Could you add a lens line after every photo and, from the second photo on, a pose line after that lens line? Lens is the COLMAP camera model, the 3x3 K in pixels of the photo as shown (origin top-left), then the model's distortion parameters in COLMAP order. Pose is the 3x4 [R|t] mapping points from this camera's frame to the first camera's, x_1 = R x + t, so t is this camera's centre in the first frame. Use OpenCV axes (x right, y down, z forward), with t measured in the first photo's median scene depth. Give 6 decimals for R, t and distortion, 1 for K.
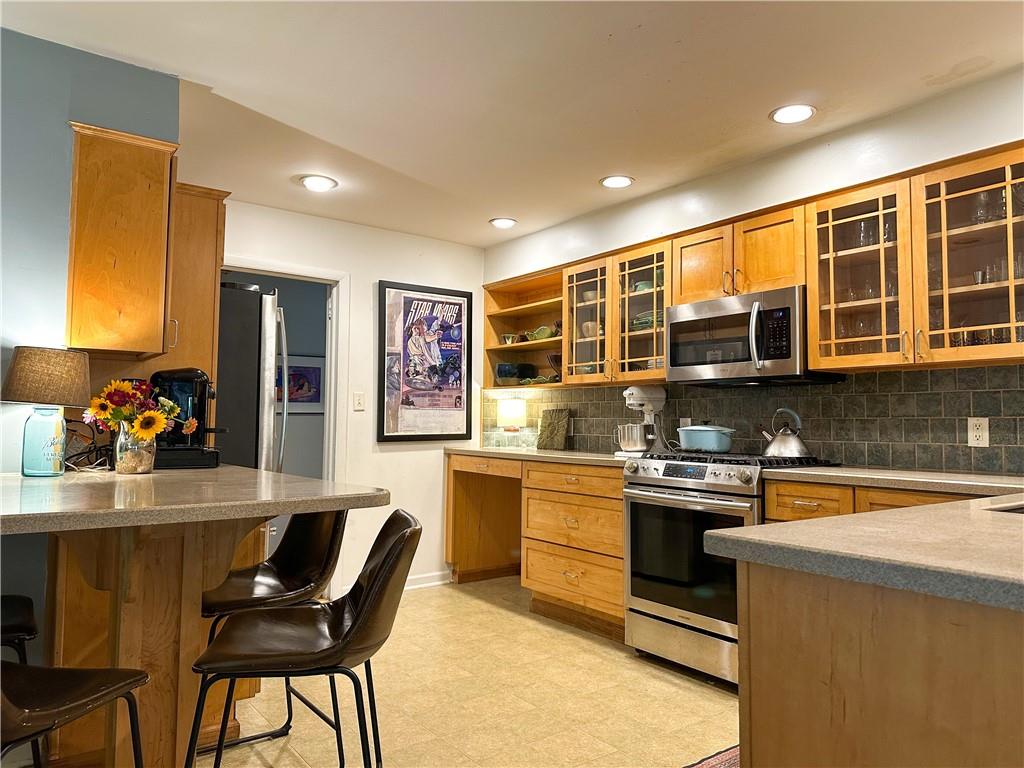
lens RADIAL K [[704.2, 0, 474.5], [0, 704.2, 380.4], [0, 0, 1]] dist [0.134356, -0.163312]
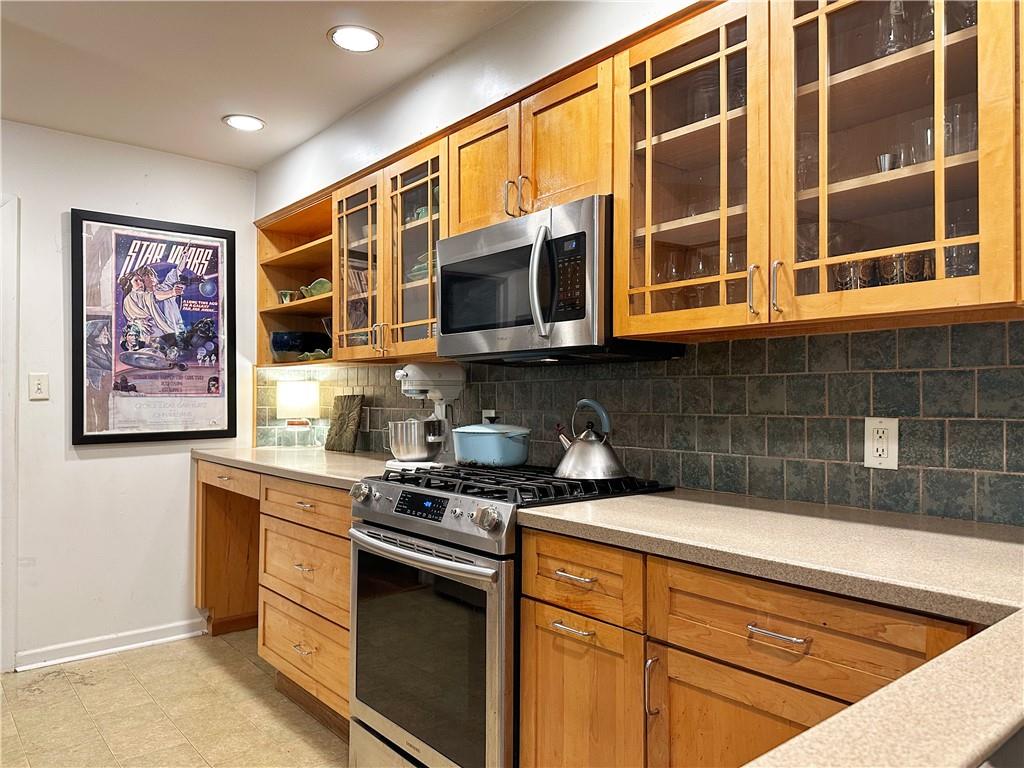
lens RADIAL K [[716.6, 0, 463.2], [0, 716.6, 387.2], [0, 0, 1]] dist [0.147726, -0.275973]
pose [[0.998904, -0.005125, 0.046521, 0.248956], [0.003012, 0.998965, 0.045379, -0.000308], [-0.046706, -0.045189, 0.997886, 0.322741]]
